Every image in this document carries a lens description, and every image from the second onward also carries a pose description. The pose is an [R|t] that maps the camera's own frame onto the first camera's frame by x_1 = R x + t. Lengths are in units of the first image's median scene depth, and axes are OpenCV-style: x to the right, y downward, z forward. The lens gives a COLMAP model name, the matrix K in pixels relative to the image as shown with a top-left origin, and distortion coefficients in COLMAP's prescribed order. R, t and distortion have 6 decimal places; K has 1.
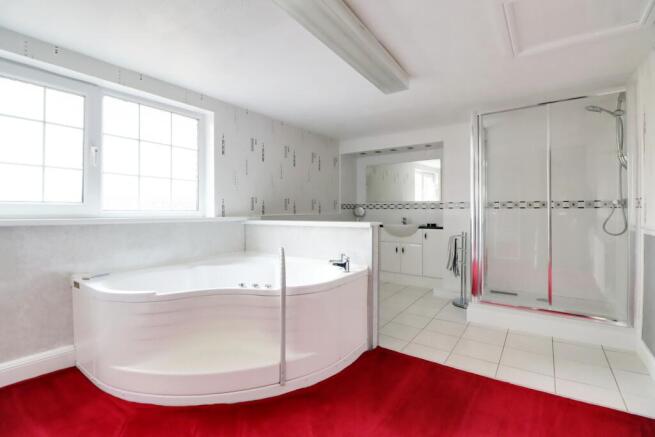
lens RADIAL K [[304.3, 0, 329.2], [0, 304.3, 217.4], [0, 0, 1]] dist [-0.005703, -0.001144]
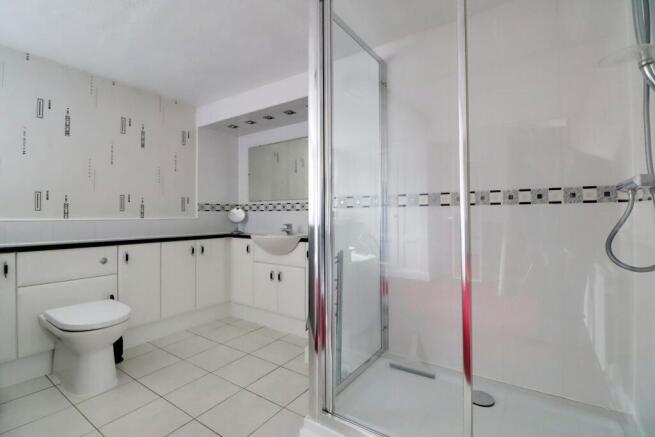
lens RADIAL K [[304.3, 0, 326.5], [0, 304.3, 216.8], [0, 0, 1]] dist [-0.005703, -0.001144]
pose [[0.999639, -0.000594, 0.026866, 0.307103], [0.001175, 0.999766, -0.021583, -0.001155], [-0.026847, 0.021607, 0.999406, 0.358066]]
